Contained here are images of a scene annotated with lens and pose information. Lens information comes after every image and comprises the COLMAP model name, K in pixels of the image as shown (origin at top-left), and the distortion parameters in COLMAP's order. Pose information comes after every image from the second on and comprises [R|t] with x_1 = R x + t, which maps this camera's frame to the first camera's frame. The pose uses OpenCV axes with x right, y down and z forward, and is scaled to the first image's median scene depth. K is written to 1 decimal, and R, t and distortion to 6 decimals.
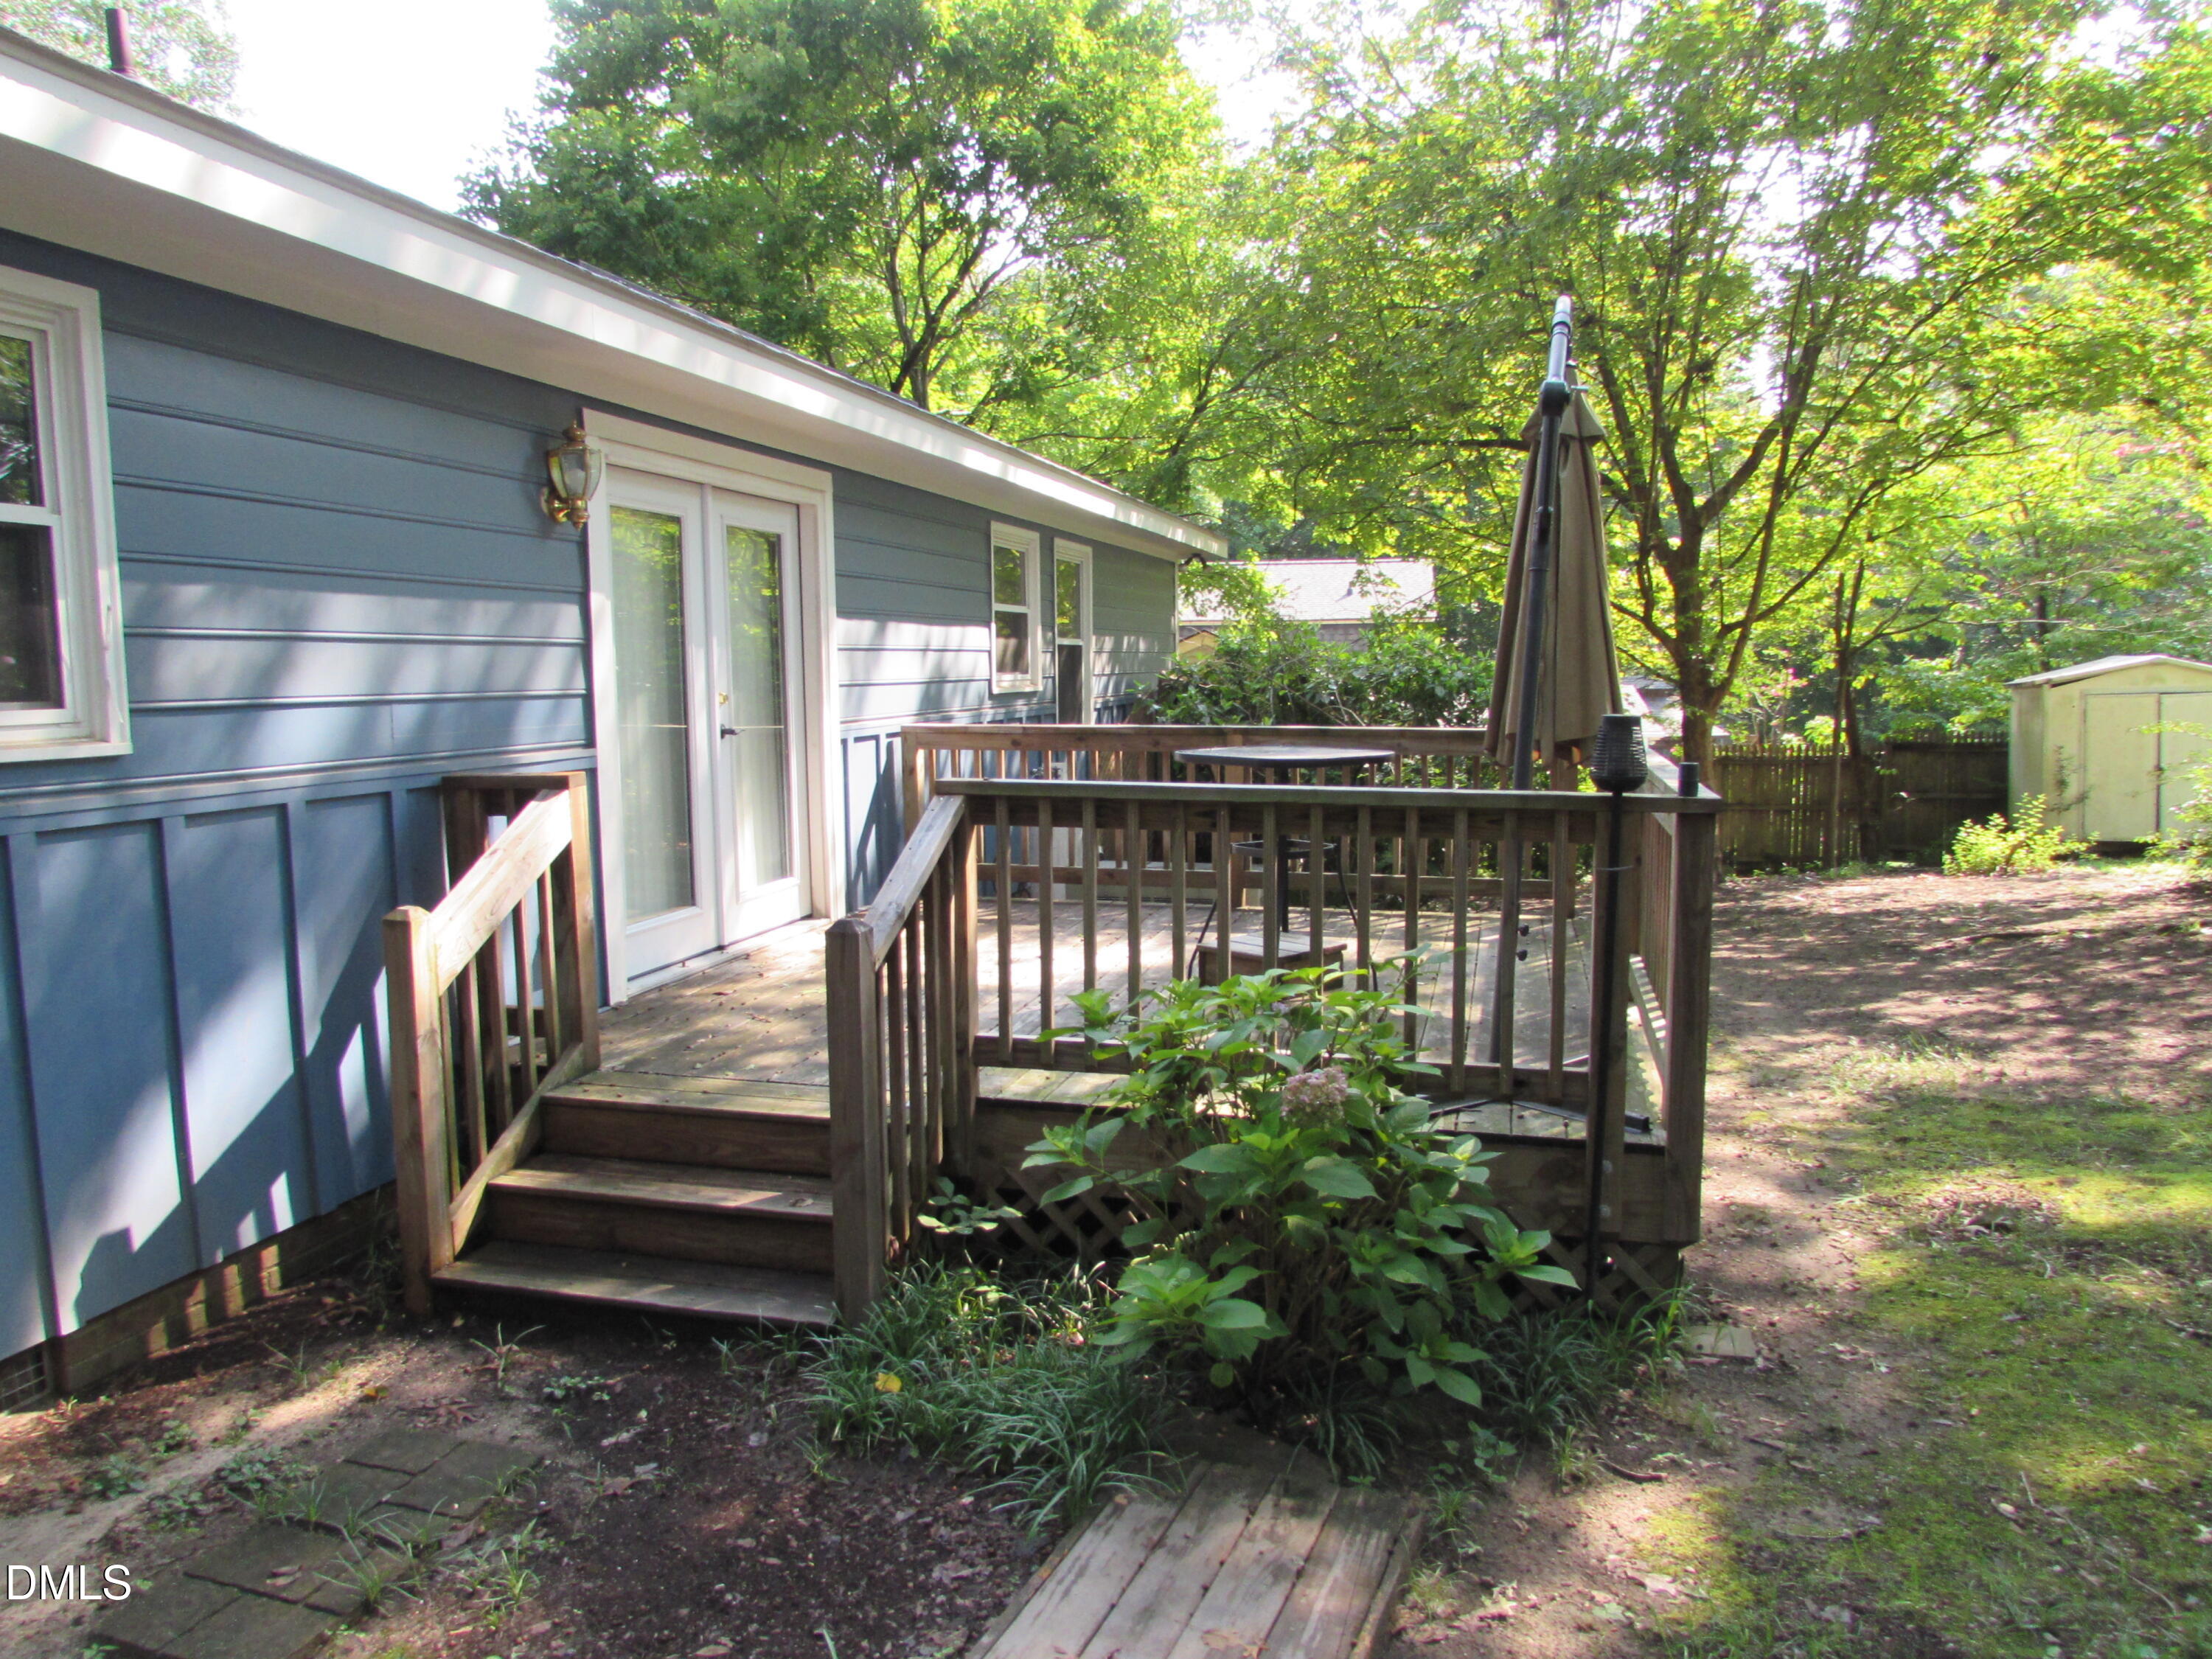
lens RADIAL K [[1559.1, 0, 1108.4], [0, 1559.1, 832.5], [0, 0, 1]] dist [-0.012233, -0.001898]
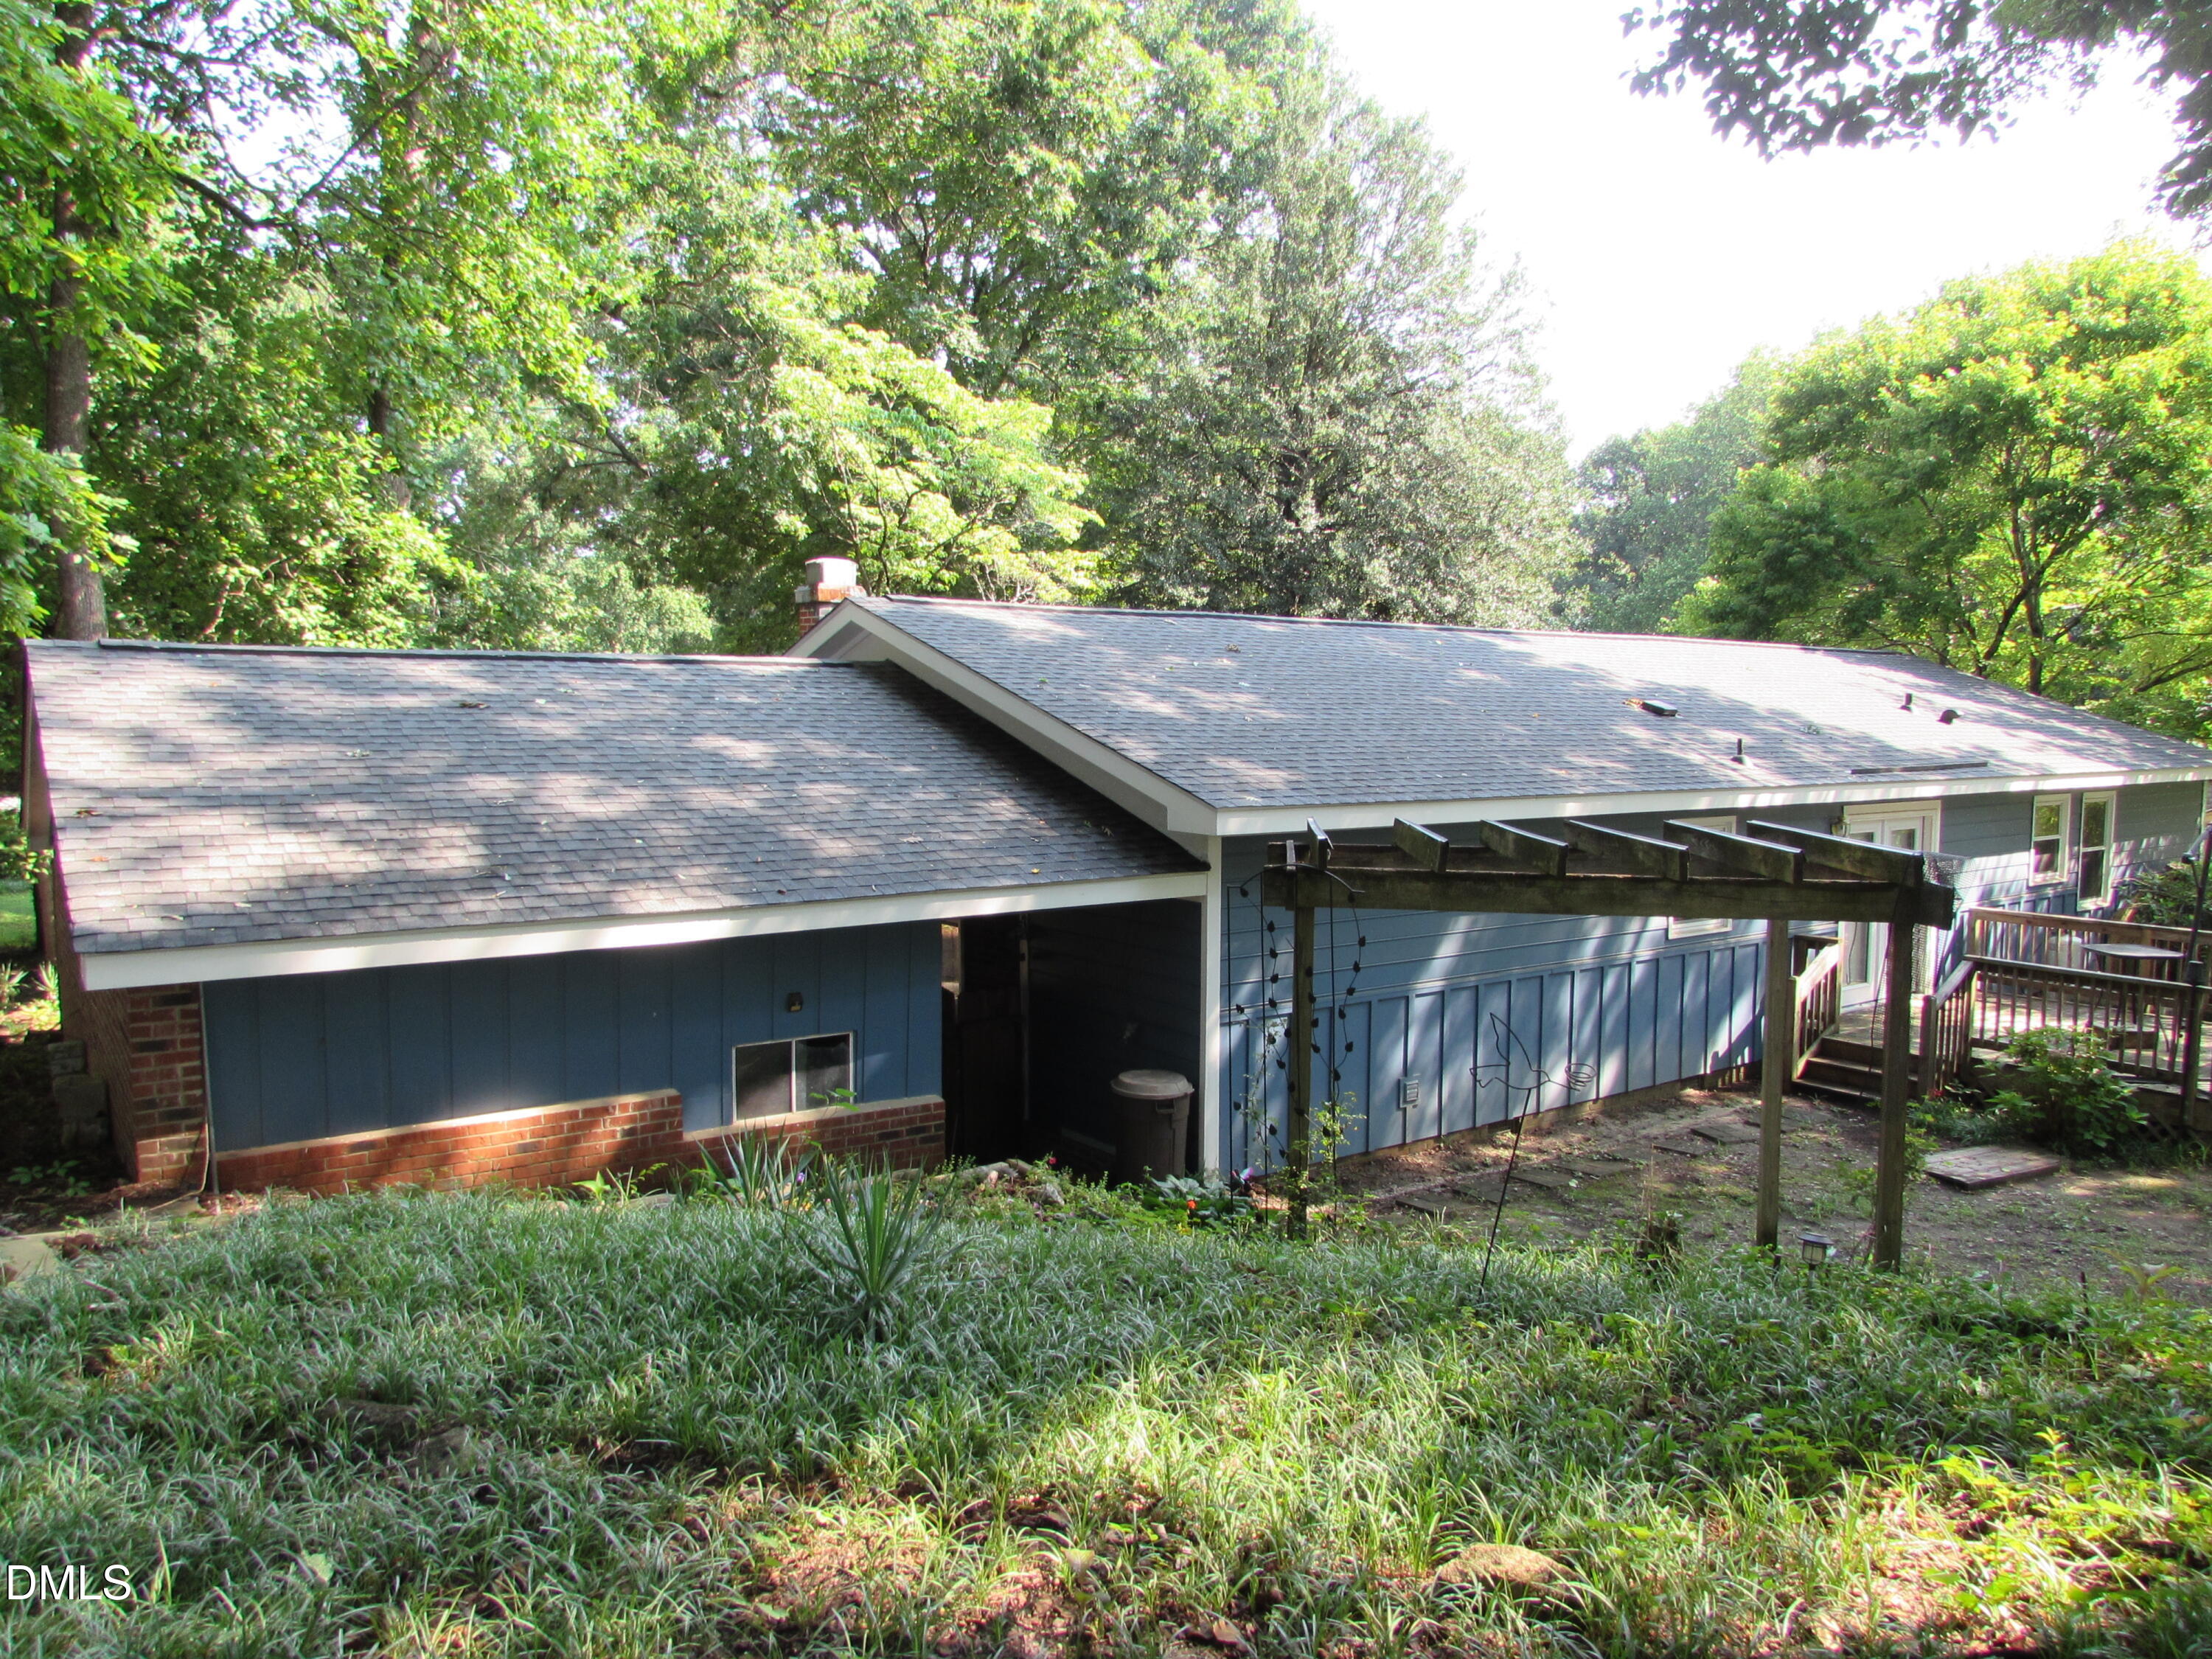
lens RADIAL K [[1559.1, 0, 1112.4], [0, 1559.1, 828.1], [0, 0, 1]] dist [-0.012233, -0.001898]
pose [[0.783758, 0.060323, -0.618130, 0.470913], [-0.079566, 0.996823, -0.003606, -0.142287], [0.615948, 0.052008, 0.786068, -2.571760]]
